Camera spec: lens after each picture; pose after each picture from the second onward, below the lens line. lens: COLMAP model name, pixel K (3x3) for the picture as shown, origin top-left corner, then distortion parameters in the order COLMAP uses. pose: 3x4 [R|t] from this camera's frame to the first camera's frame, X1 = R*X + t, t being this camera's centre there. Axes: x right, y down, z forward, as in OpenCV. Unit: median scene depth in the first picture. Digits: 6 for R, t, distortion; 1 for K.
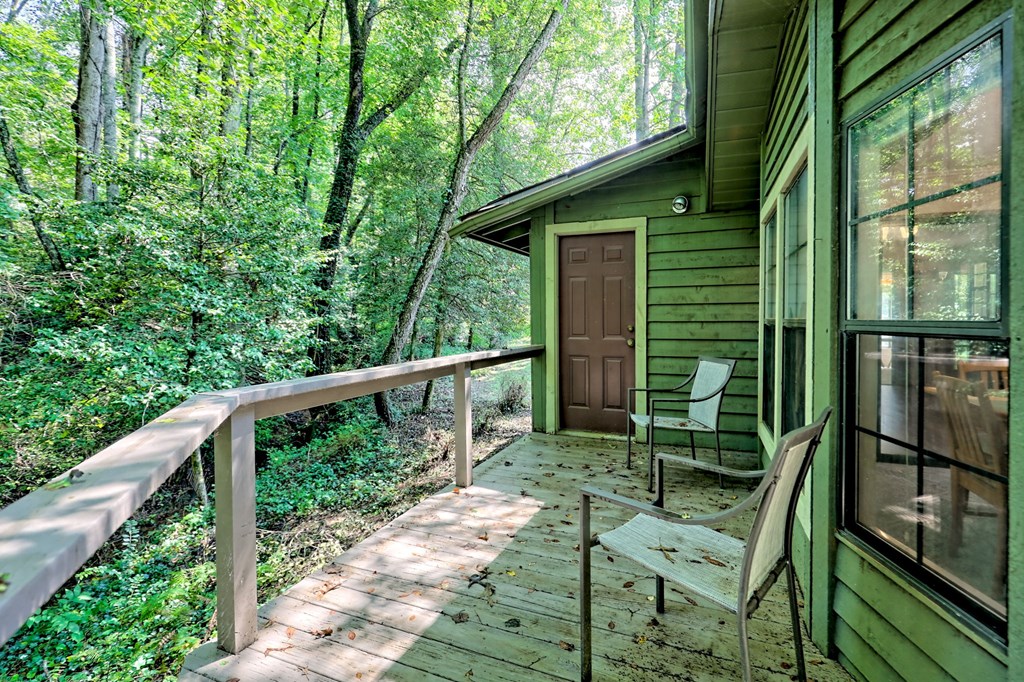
lens RADIAL K [[469.6, 0, 514.8], [0, 469.6, 336.4], [0, 0, 1]] dist [-0.000353, -0.001304]
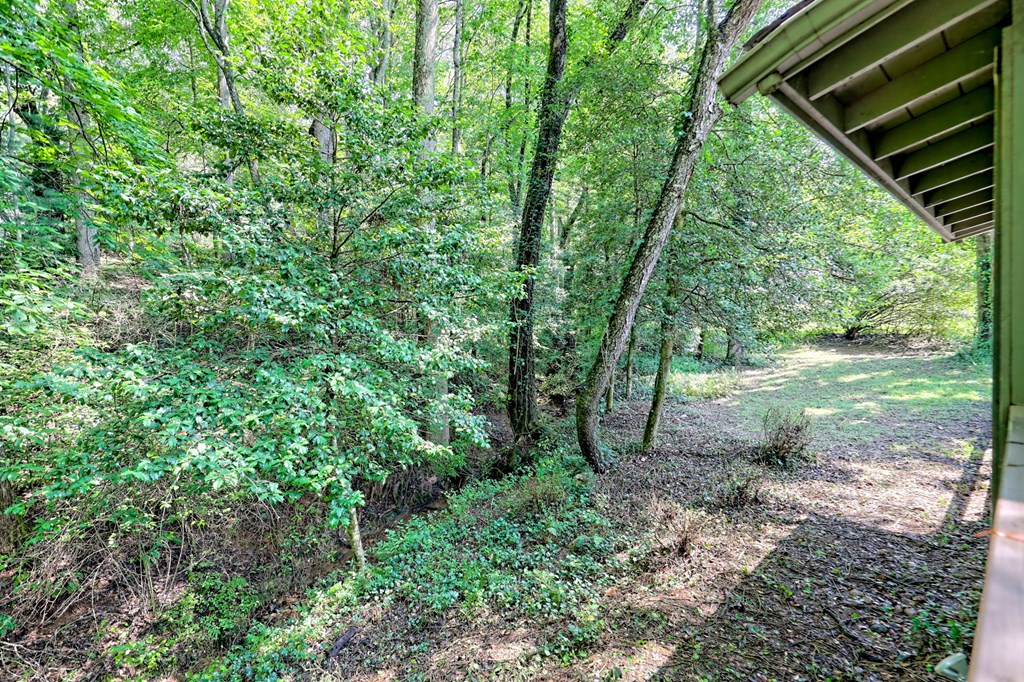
lens RADIAL K [[525.2, 0, 514.8], [0, 525.2, 338.4], [0, 0, 1]] dist [0.010696, 0.000163]
pose [[0.908432, -0.004814, -0.418004, -0.048438], [0.000795, 0.999952, -0.009789, -0.009552], [0.418031, 0.008561, 0.908392, 0.234645]]
